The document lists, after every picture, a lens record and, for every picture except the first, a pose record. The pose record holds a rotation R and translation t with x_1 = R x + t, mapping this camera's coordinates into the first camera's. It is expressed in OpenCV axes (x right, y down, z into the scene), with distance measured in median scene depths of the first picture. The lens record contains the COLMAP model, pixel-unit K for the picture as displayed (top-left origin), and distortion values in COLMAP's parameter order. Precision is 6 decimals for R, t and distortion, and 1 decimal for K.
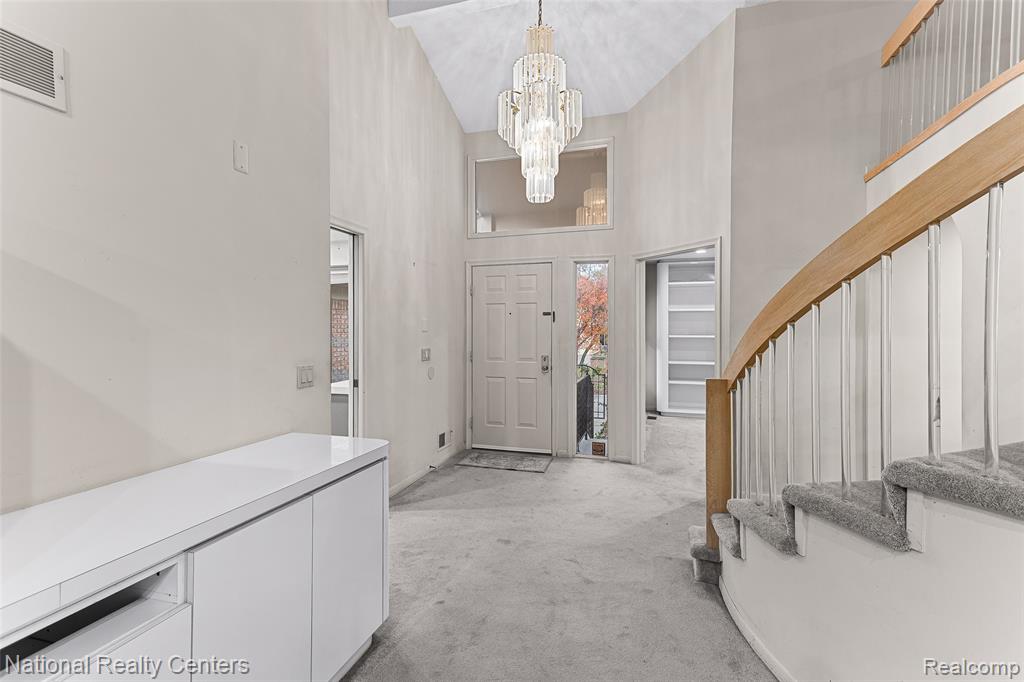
lens RADIAL K [[484.6, 0, 506.9], [0, 484.6, 330.9], [0, 0, 1]] dist [0.027240, 0.000077]
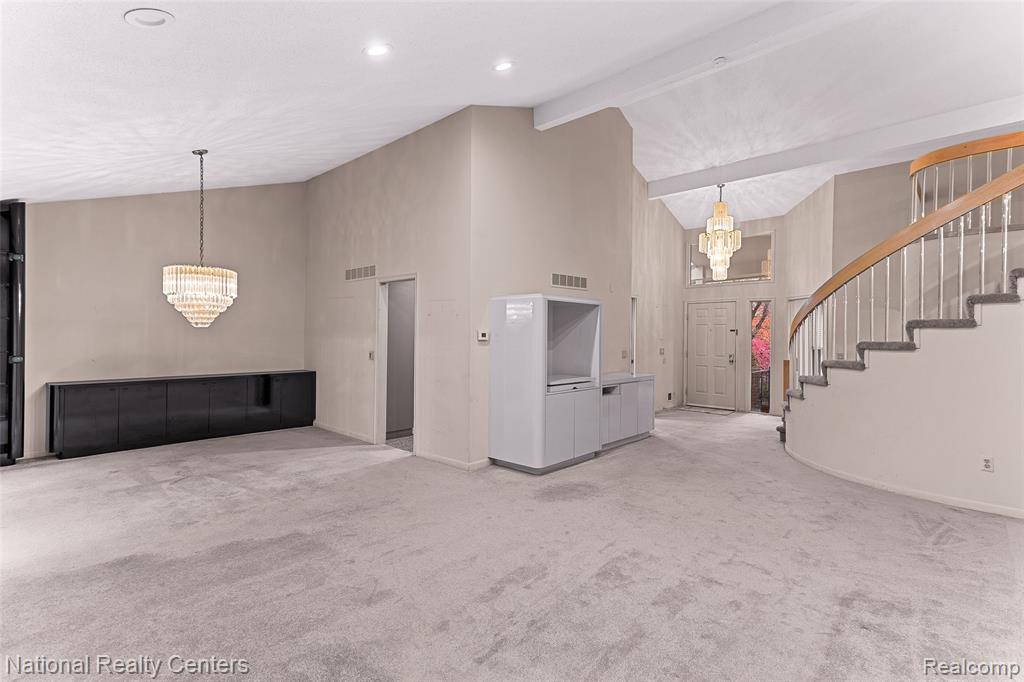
lens RADIAL K [[484.6, 0, 506.9], [0, 484.6, 330.9], [0, 0, 1]] dist [0.027240, 0.000077]
pose [[0.903192, 0.007129, -0.429178, 0.109518], [-0.013543, 0.999838, -0.011892, -0.002281], [0.429023, 0.016553, 0.903142, -1.029971]]
